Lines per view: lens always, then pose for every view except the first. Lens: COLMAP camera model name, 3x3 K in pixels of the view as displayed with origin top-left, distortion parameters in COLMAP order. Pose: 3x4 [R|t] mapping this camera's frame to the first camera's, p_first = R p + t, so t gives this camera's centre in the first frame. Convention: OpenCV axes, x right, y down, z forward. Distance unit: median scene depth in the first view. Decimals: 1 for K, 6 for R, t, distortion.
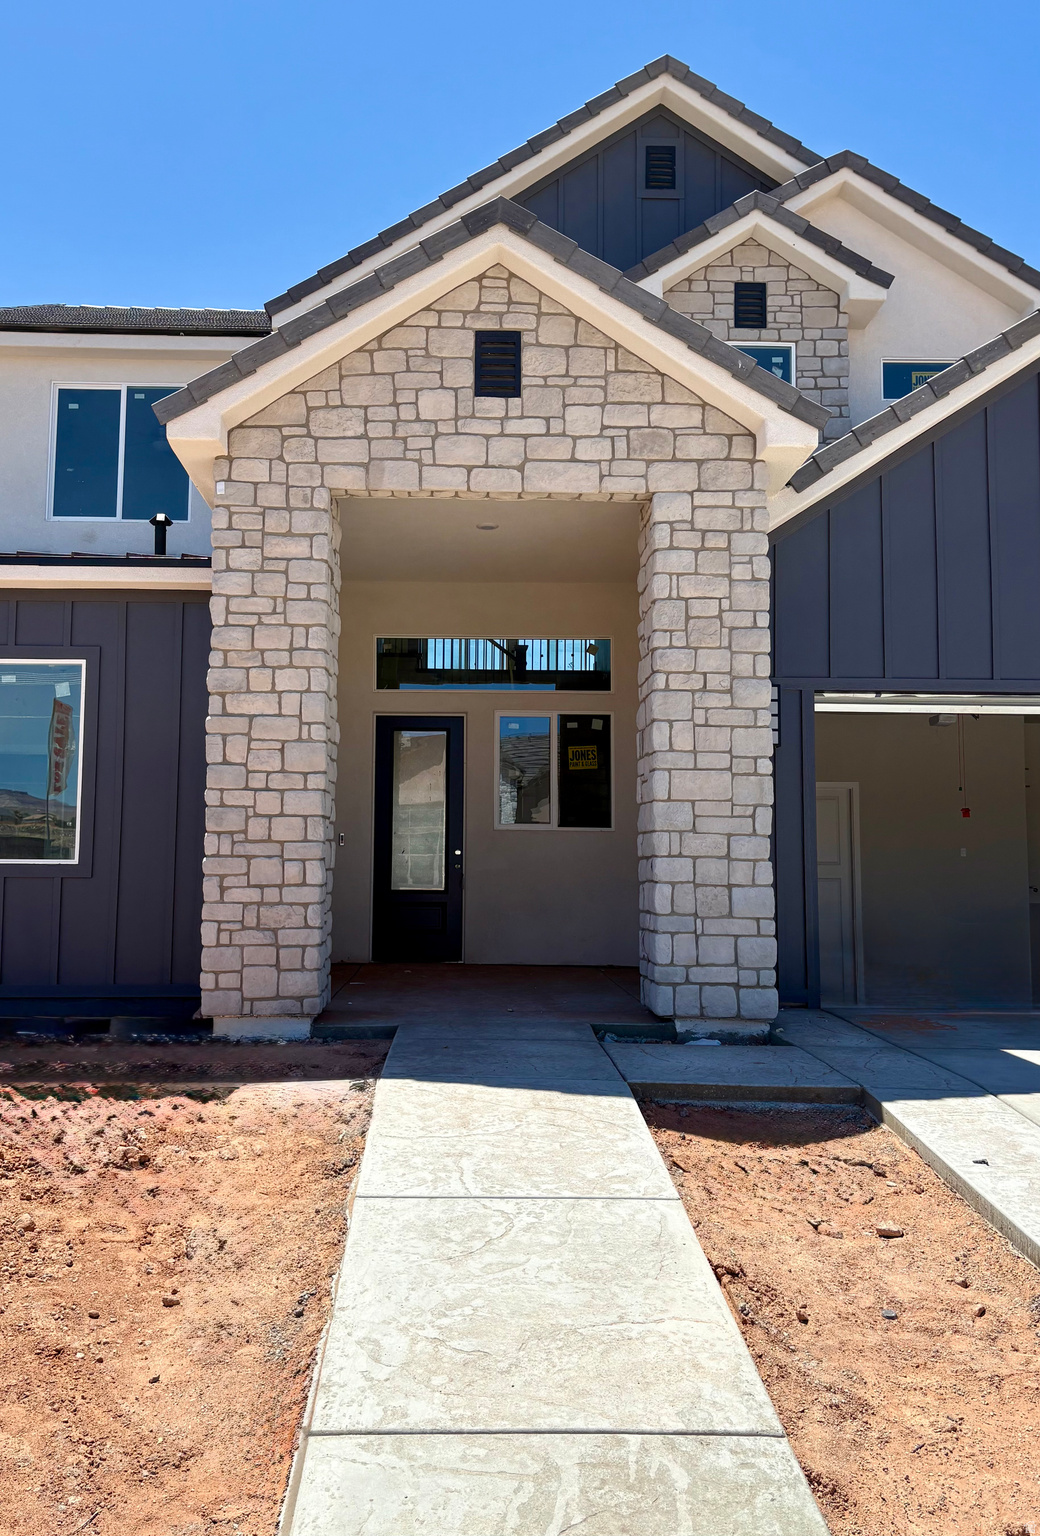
lens RADIAL K [[1221.6, 0, 480.0], [0, 1221.6, 764.1], [0, 0, 1]] dist [0.043683, -0.031752]
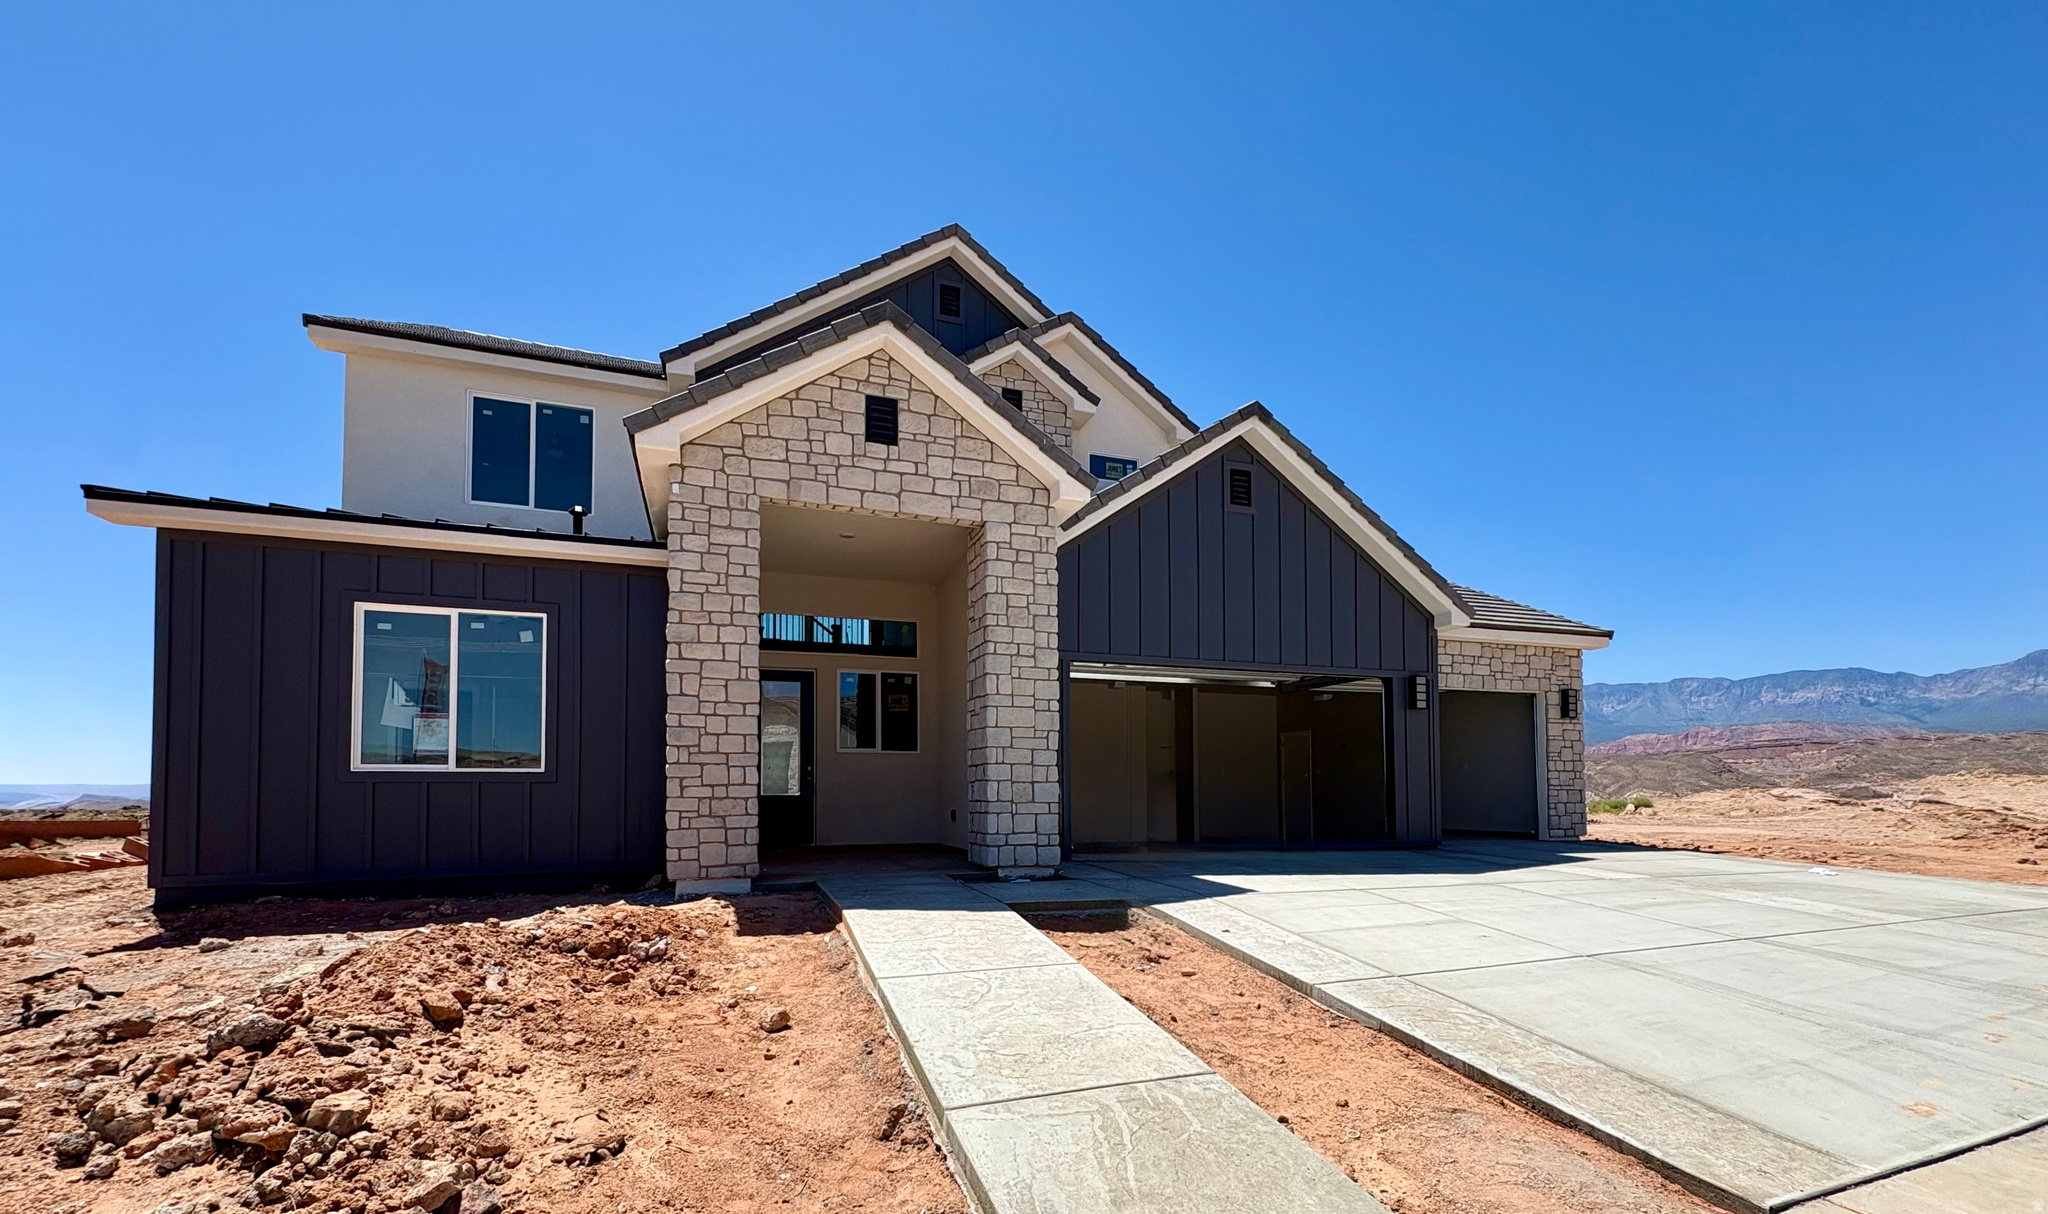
lens RADIAL K [[837.1, 0, 1022.7], [0, 837.1, 765.9], [0, 0, 1]] dist [-0.000435, 0.000580]
pose [[0.945992, -0.001992, 0.324183, -0.149016], [-0.015969, 0.998481, 0.052732, 0.022326], [-0.323796, -0.055061, 0.944523, 0.002121]]
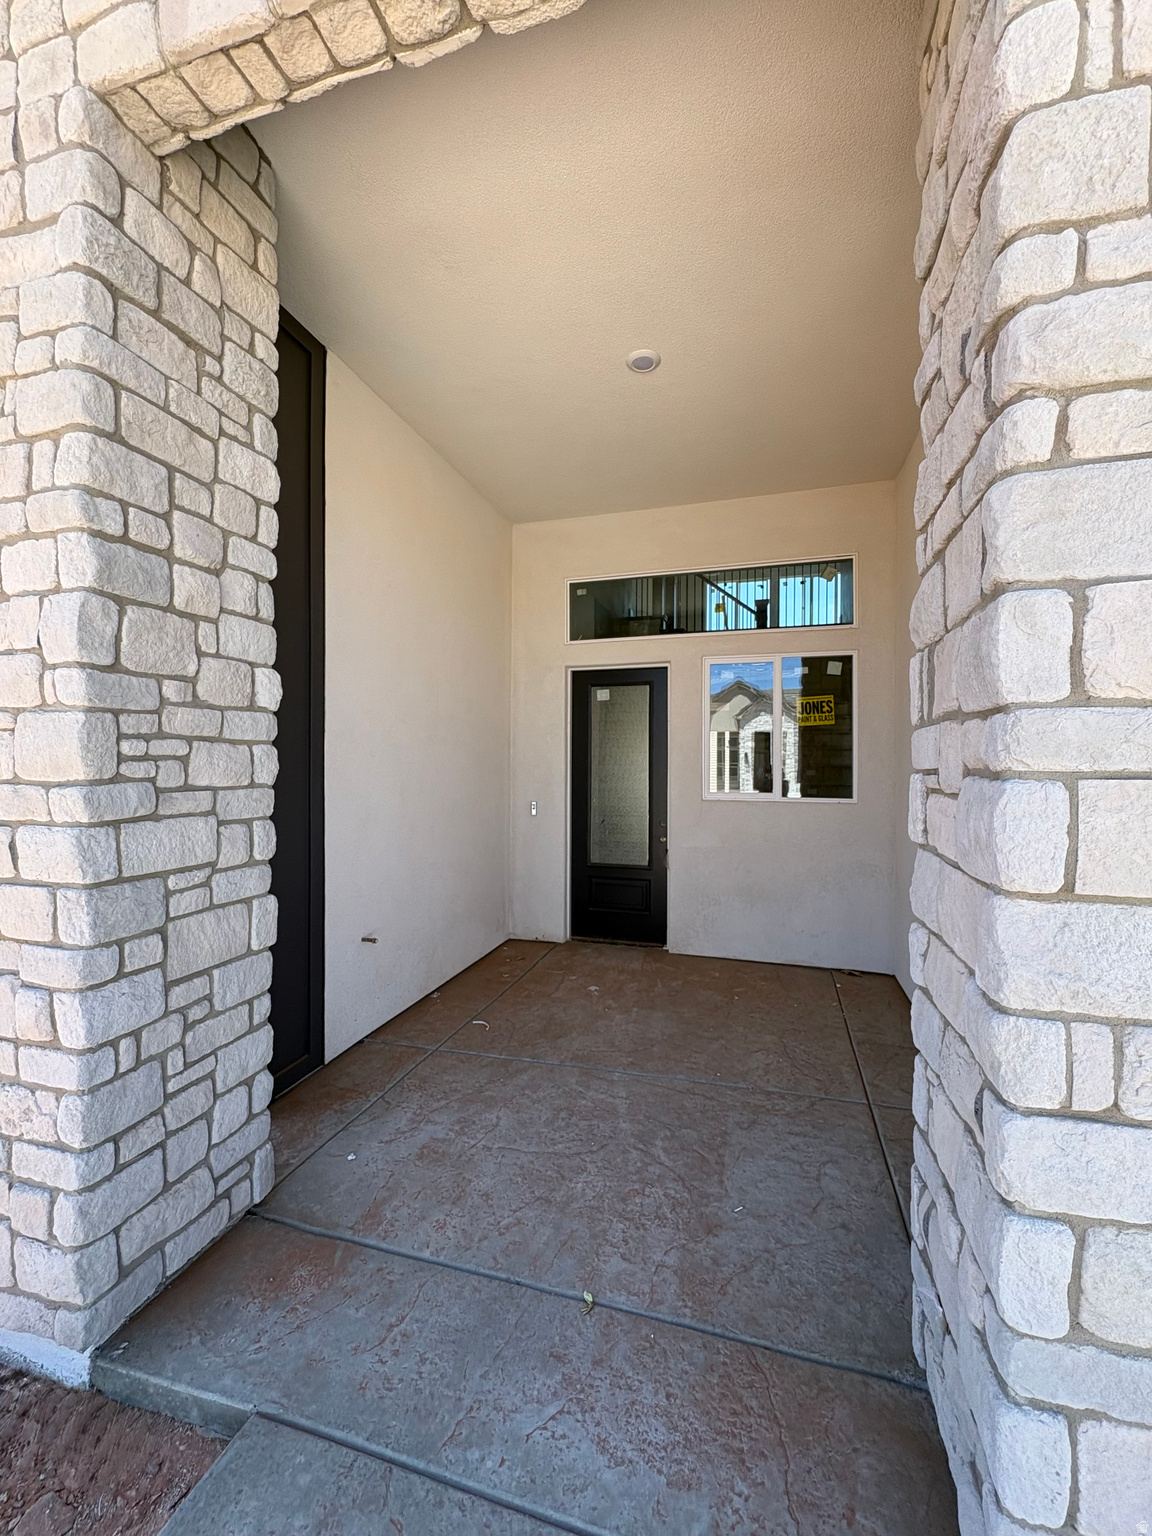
lens RADIAL K [[633.1, 0, 578.4], [0, 633.1, 765.1], [0, 0, 1]] dist [0.003343, -0.000157]
pose [[0.950963, -0.003502, -0.309284, 0.097086], [0.029806, 0.996320, 0.080364, -0.011459], [0.307864, -0.085642, 0.947568, 0.829979]]
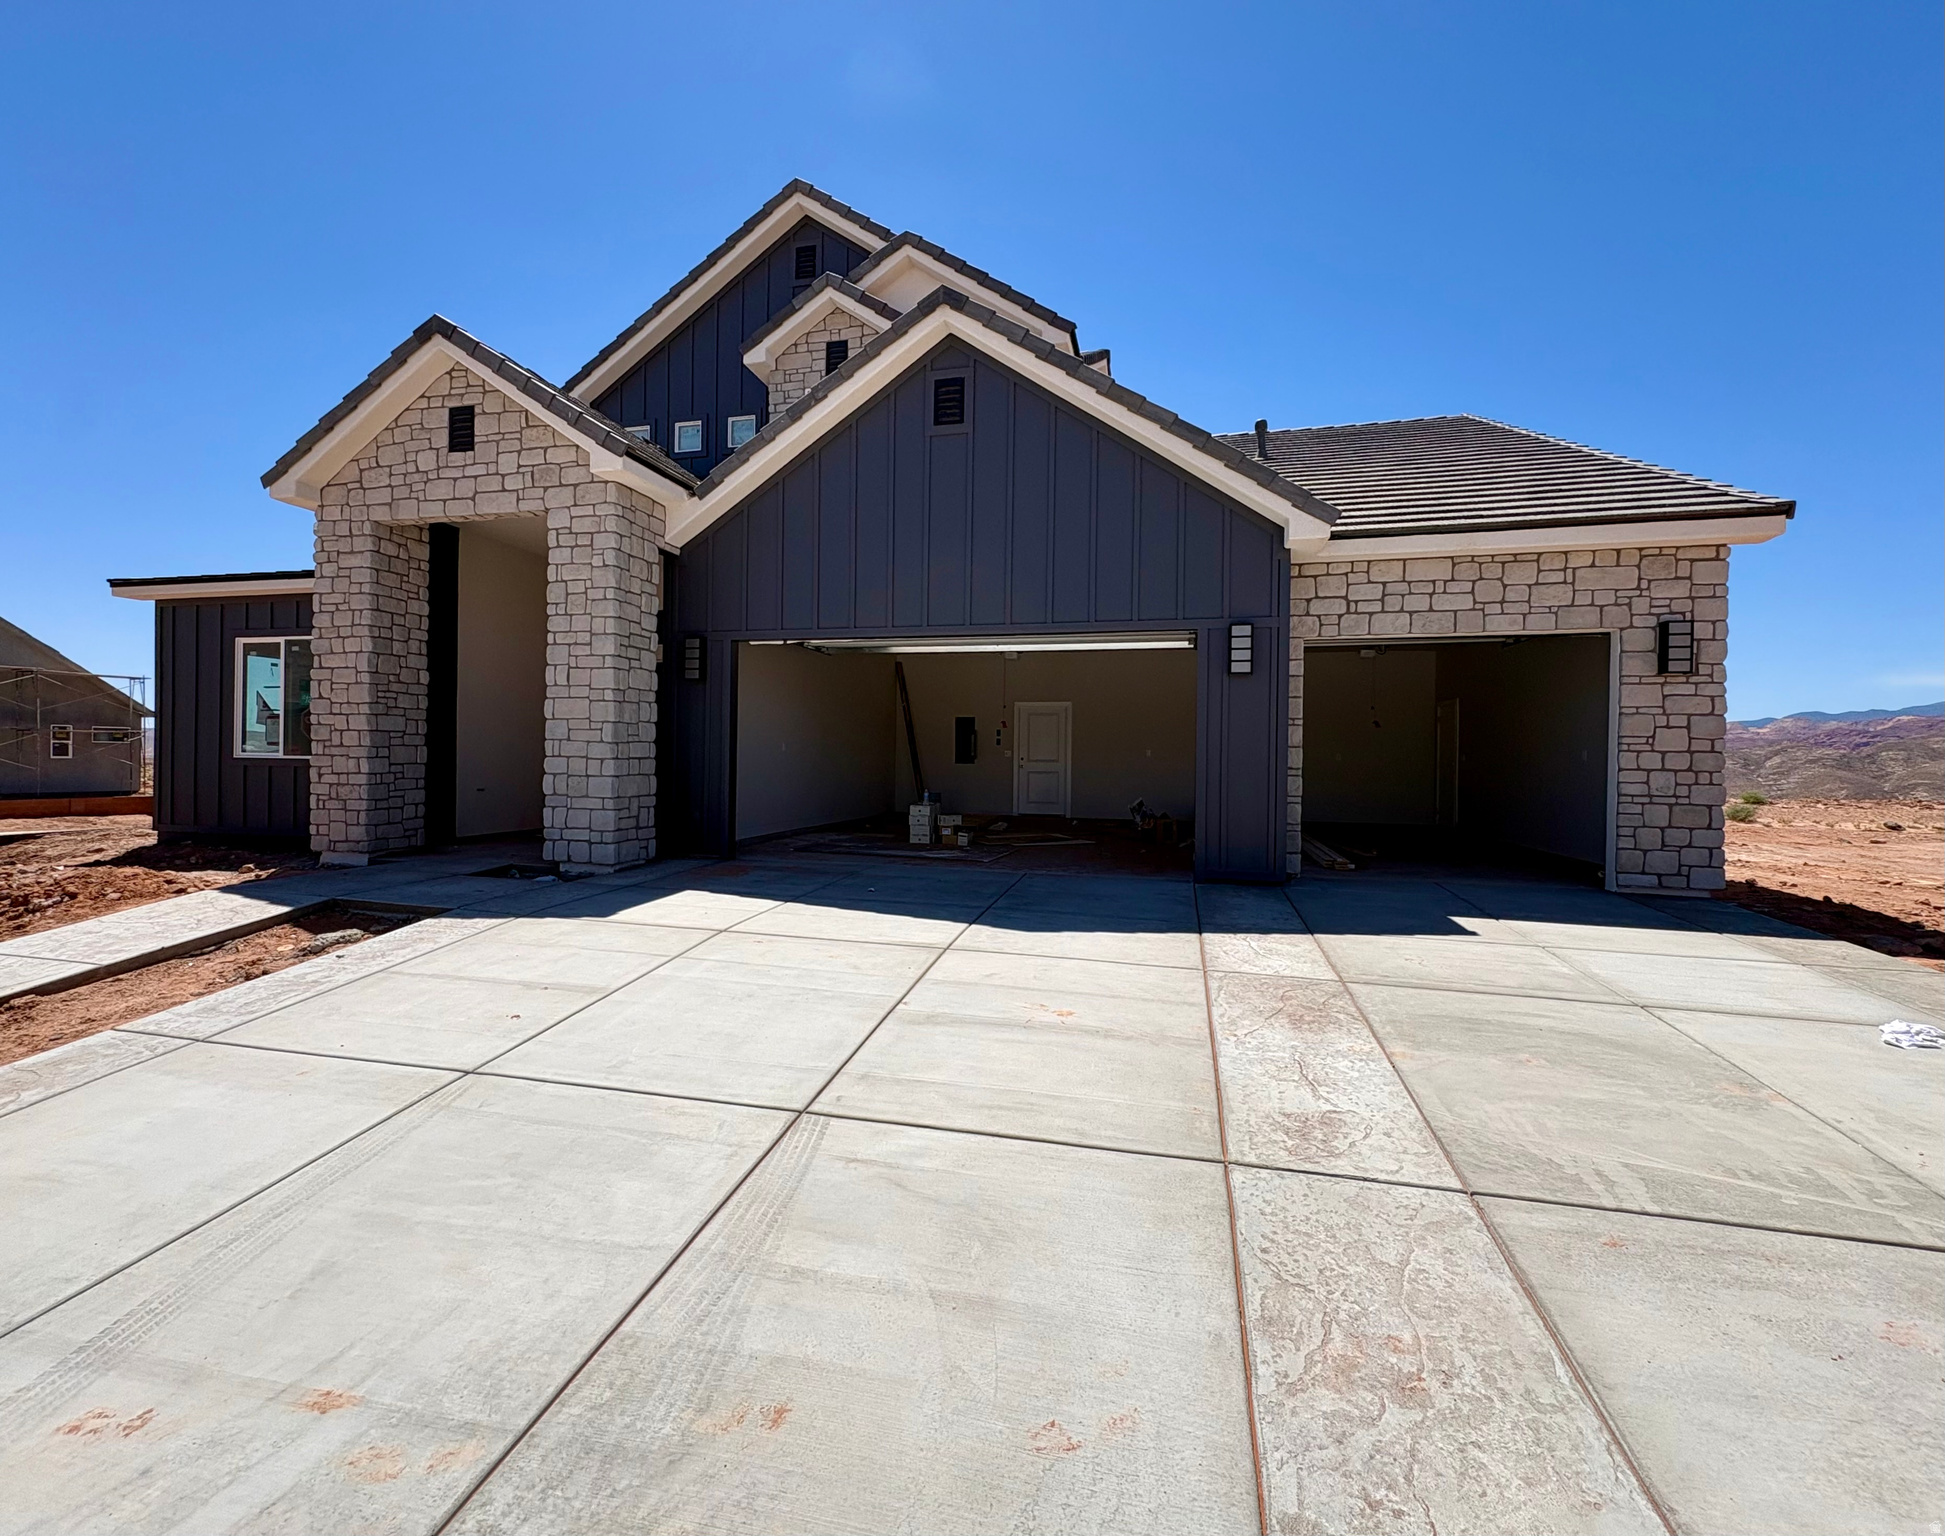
lens RADIAL K [[837.2, 0, 970.3], [0, 837.2, 760.7], [0, 0, 1]] dist [0.002156, -0.000466]
pose [[0.966510, 0.005218, -0.256577, 0.893093], [0.016183, 0.996564, 0.081226, 0.005689], [0.256119, -0.082658, 0.963105, 0.138107]]
